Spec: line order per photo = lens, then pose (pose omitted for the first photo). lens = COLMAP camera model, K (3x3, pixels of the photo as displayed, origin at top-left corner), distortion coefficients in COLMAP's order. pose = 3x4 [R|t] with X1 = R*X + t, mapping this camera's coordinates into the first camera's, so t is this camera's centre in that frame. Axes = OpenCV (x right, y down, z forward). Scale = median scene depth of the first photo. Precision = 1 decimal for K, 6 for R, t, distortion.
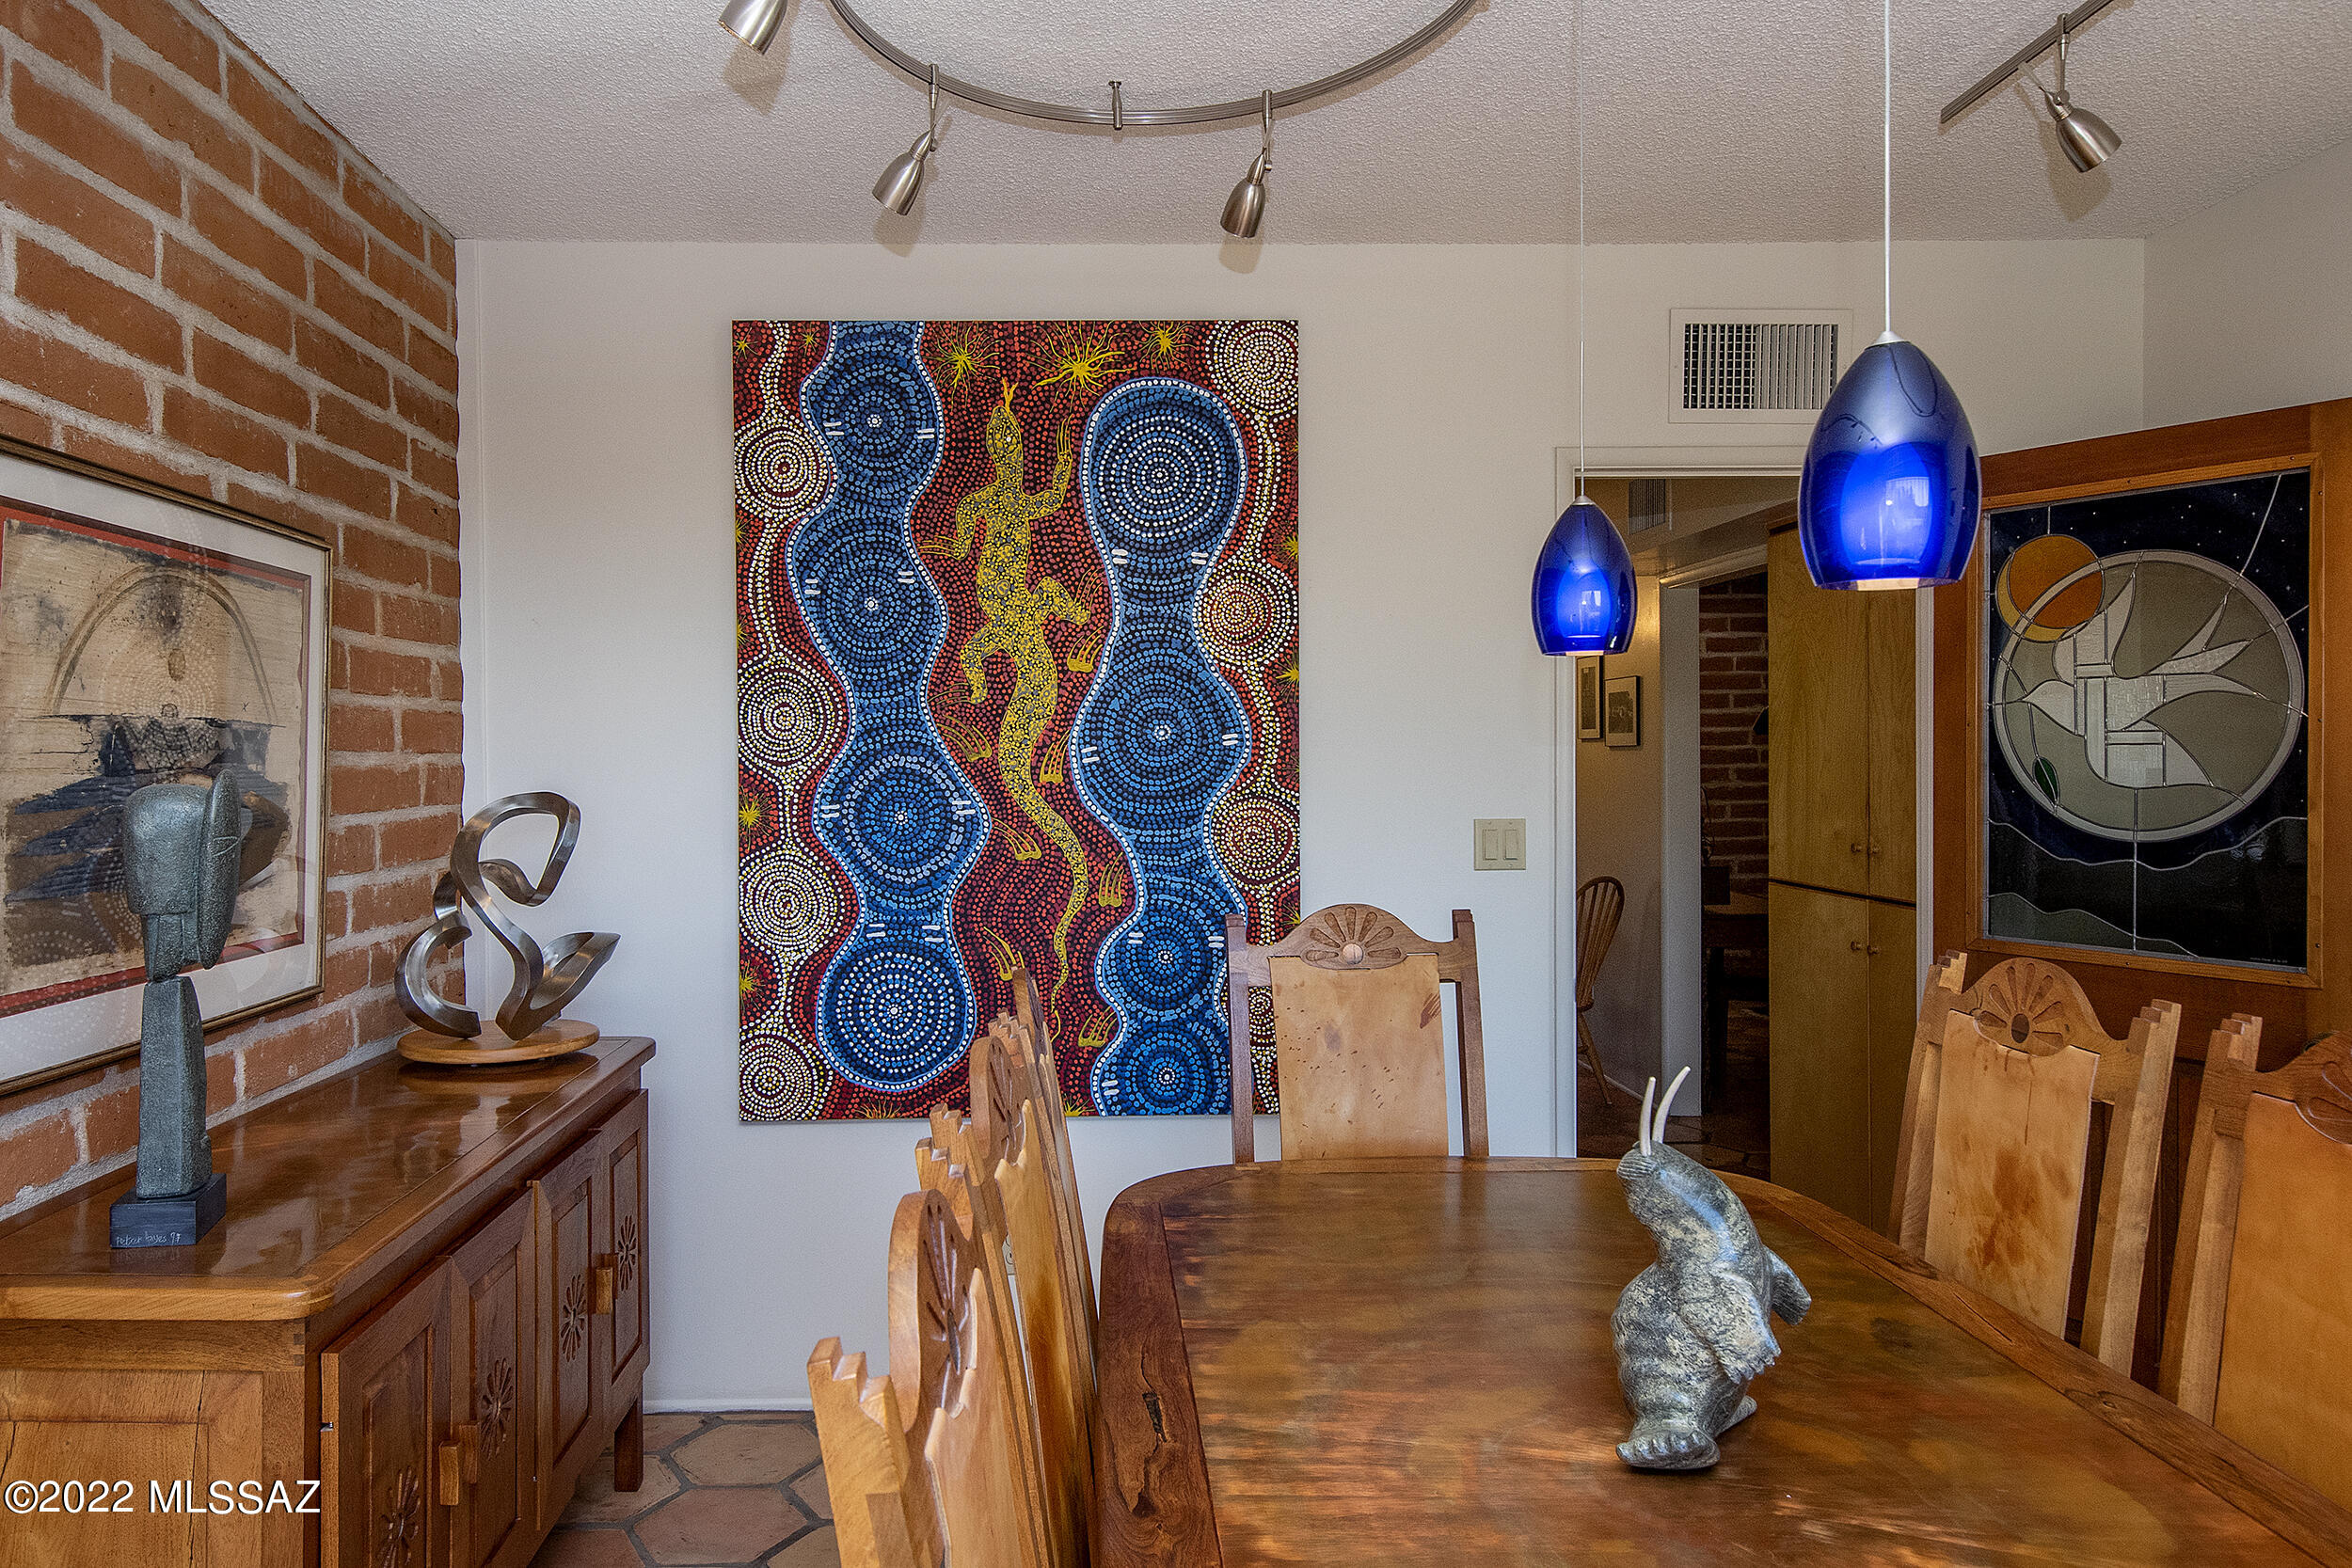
lens RADIAL K [[1593.7, 0, 1156.7], [0, 1593.7, 767.7], [0, 0, 1]] dist [-0.006646, -0.007743]
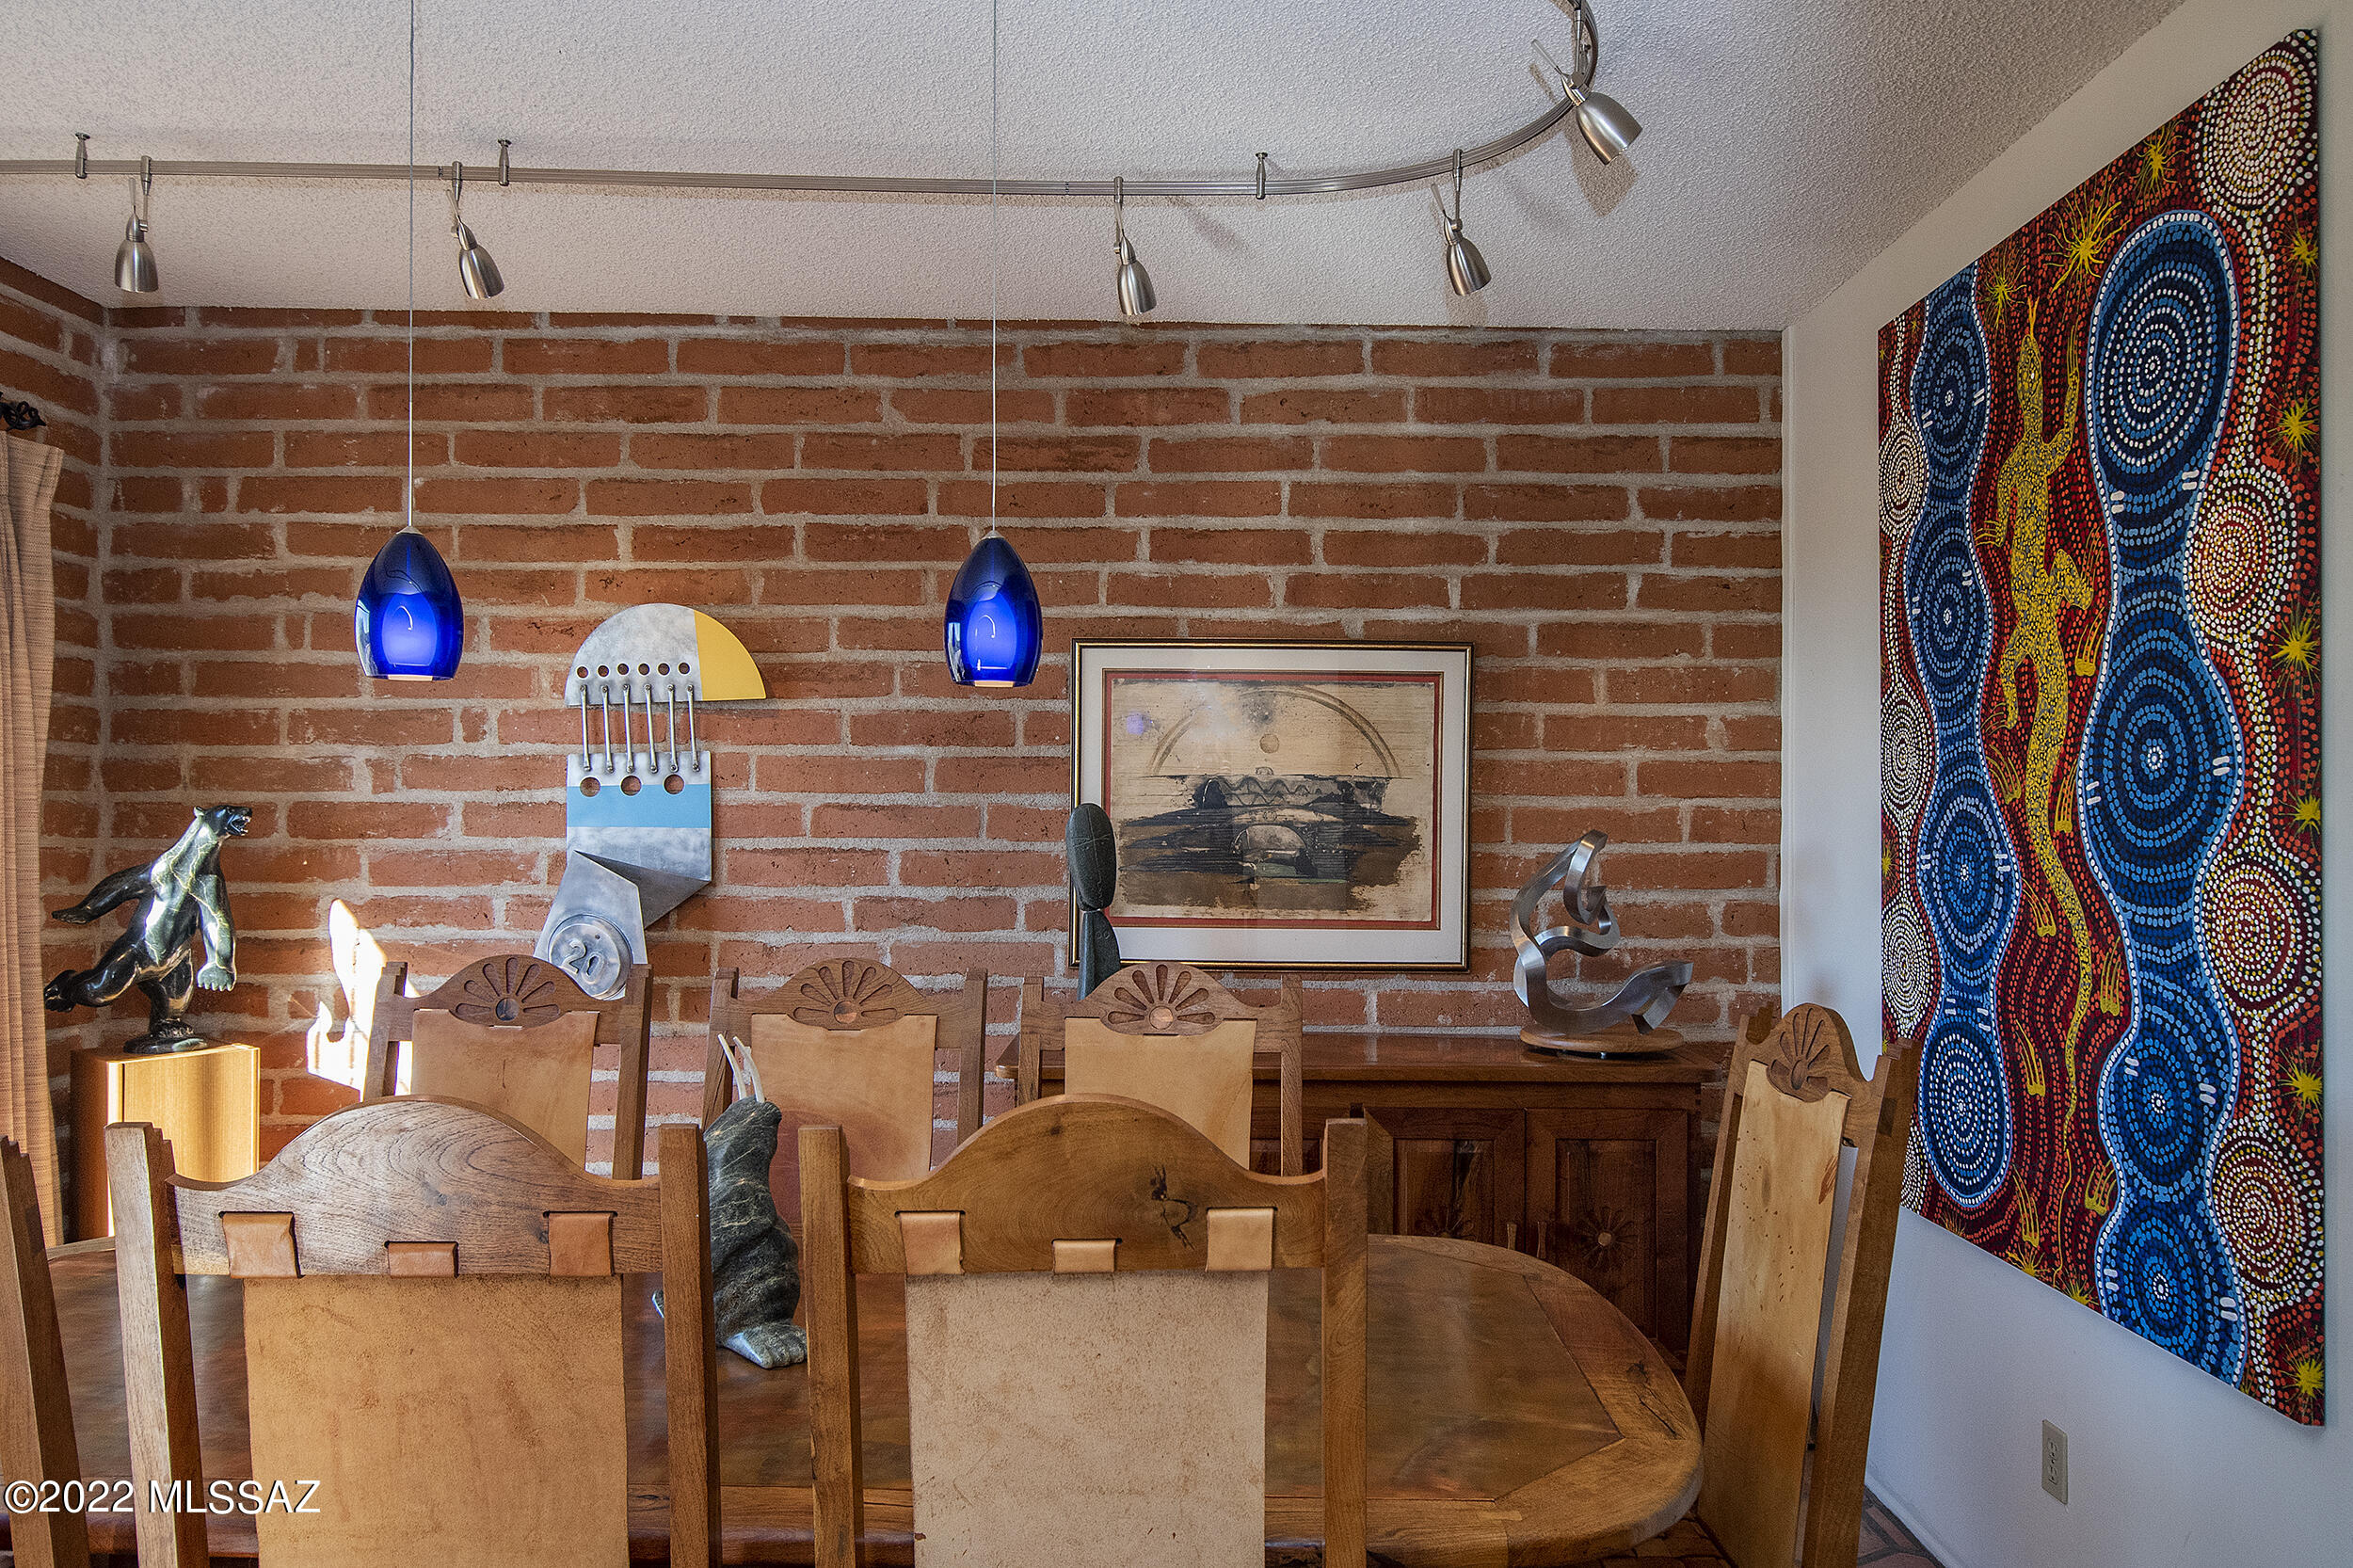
lens RADIAL K [[1646.1, 0, 1194.6], [0, 1646.1, 800.7], [0, 0, 1]] dist [0.026958, -0.024748]
pose [[-0.061499, -0.005649, -0.998091, 0.713491], [-0.011444, 0.999922, -0.004954, 0.003281], [0.998042, 0.011118, -0.061559, 0.654925]]
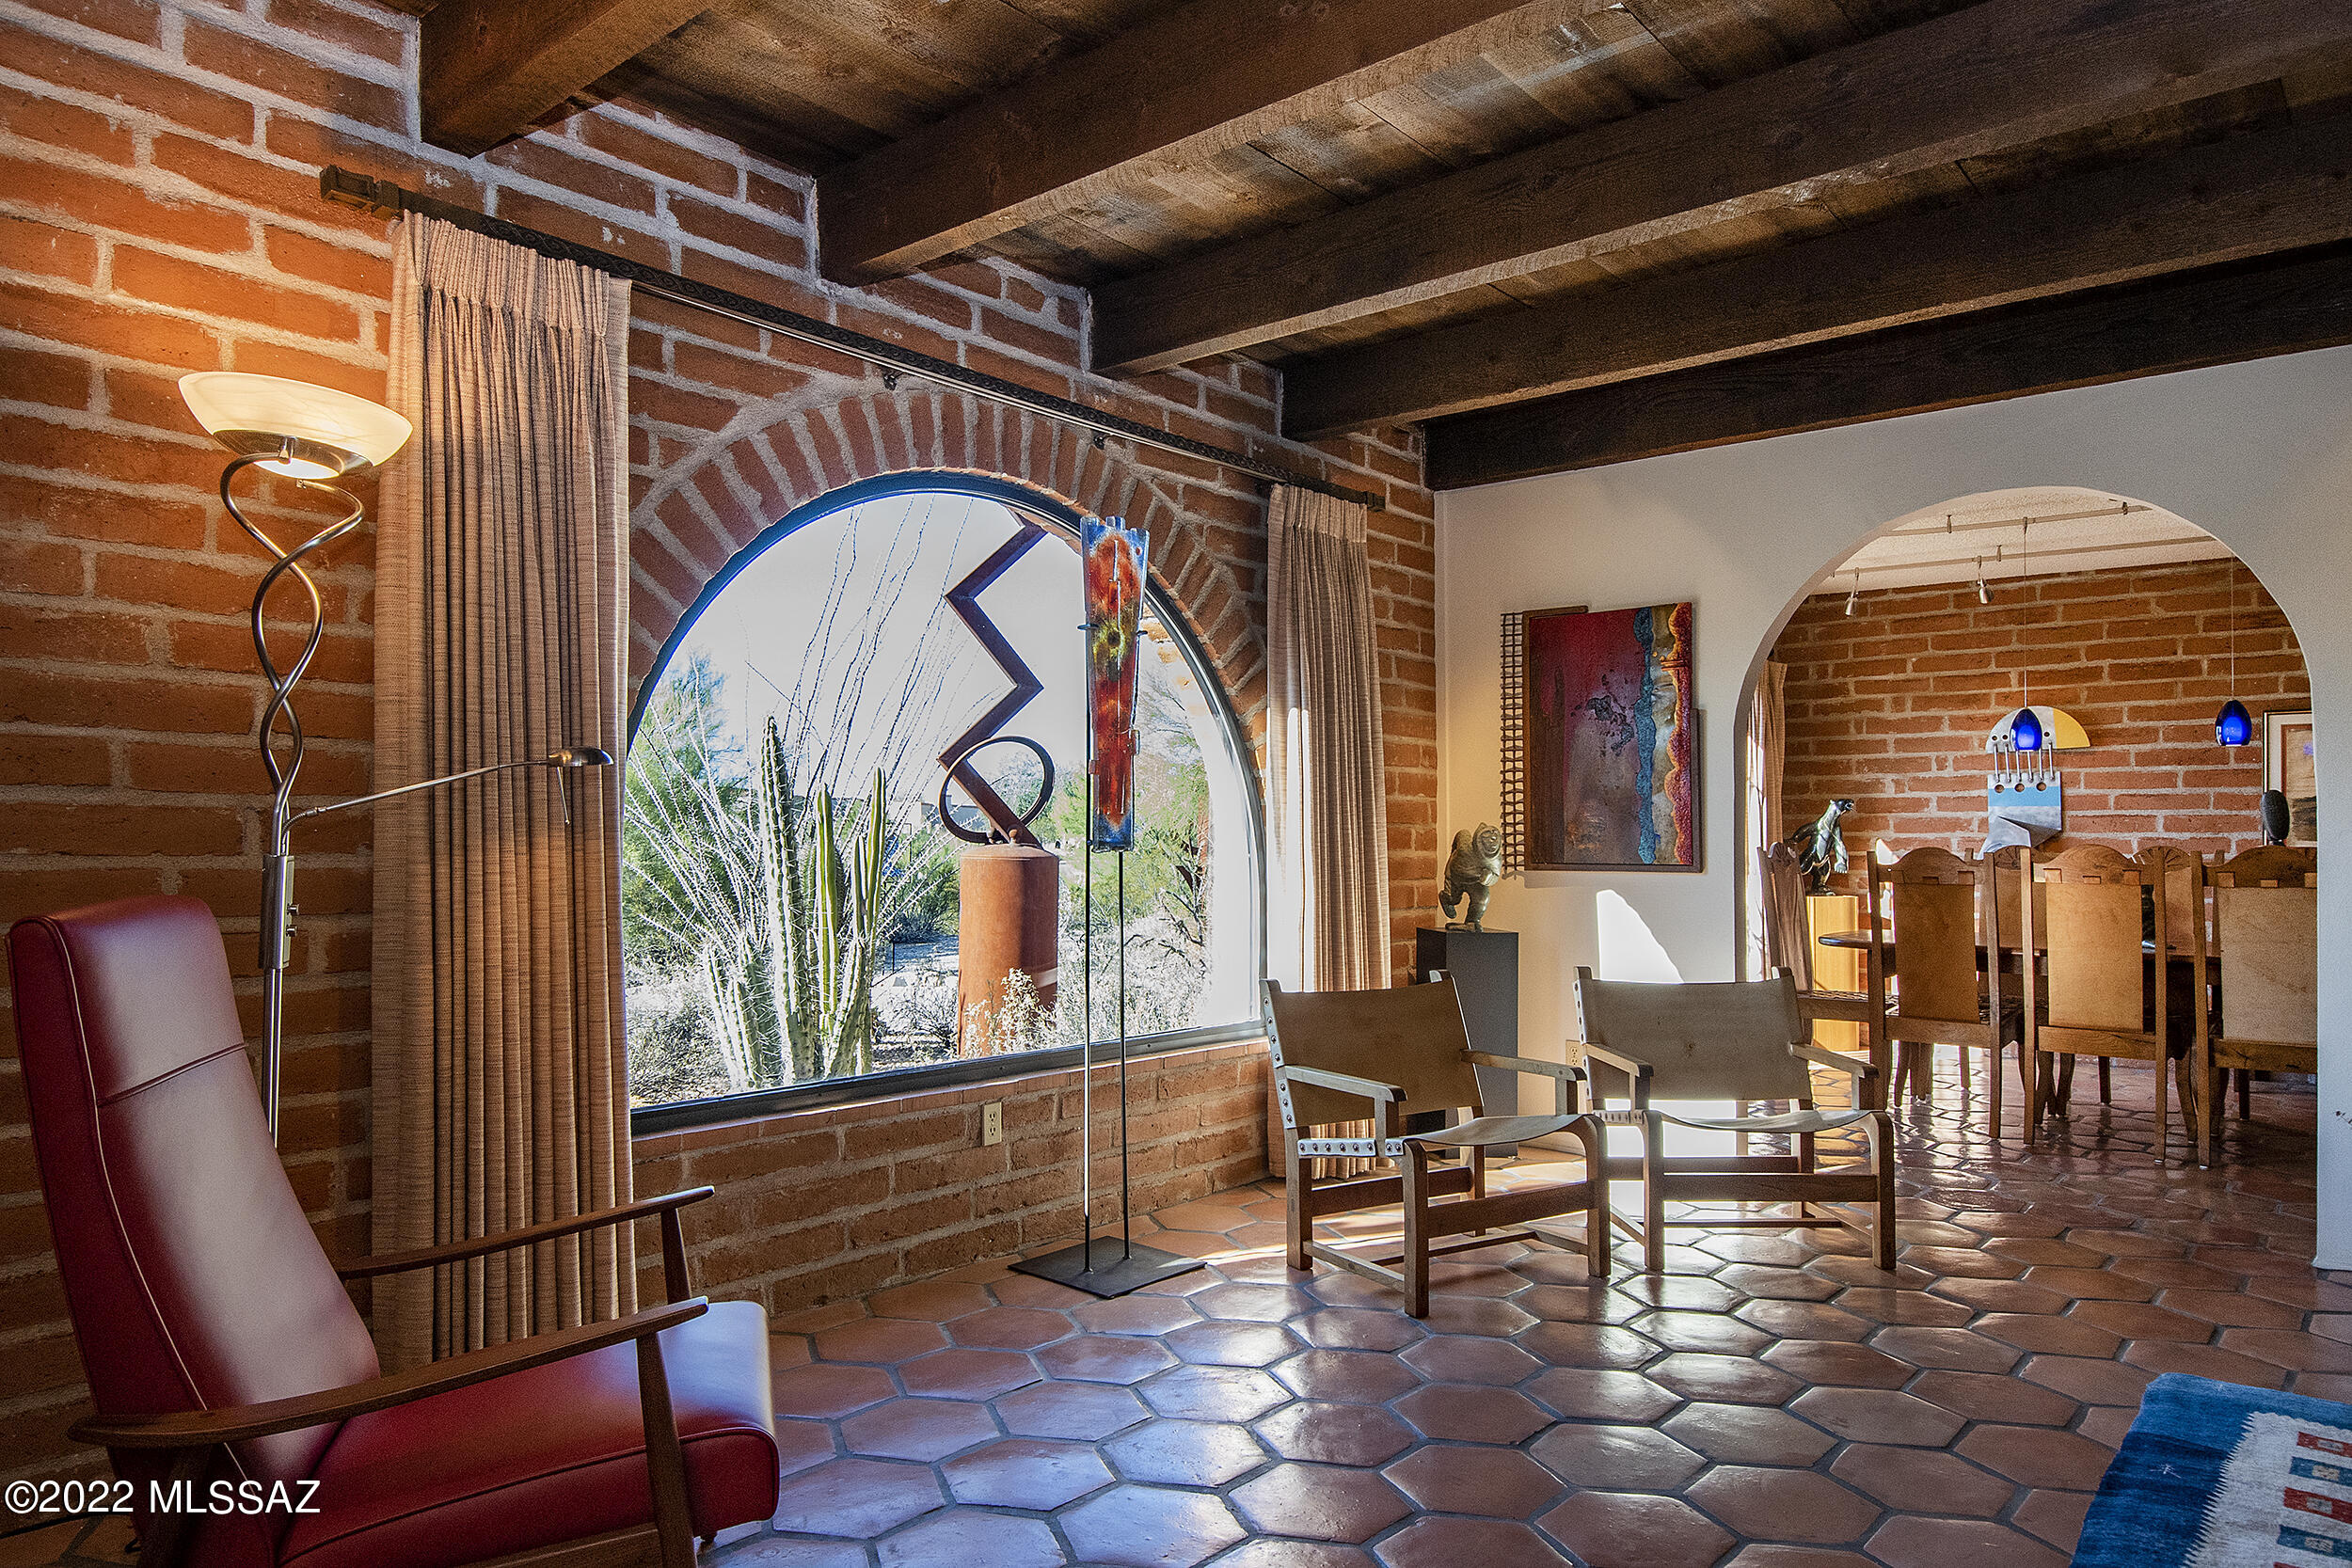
lens RADIAL K [[1497.0, 0, 1175.9], [0, 1497.0, 823.3], [0, 0, 1]] dist [0.020060, -0.015231]
pose [[-0.689468, -0.004094, -0.724305, 2.147247], [-0.004303, 0.999990, -0.001556, 0.054529], [0.724304, 0.002044, -0.689478, 0.849871]]
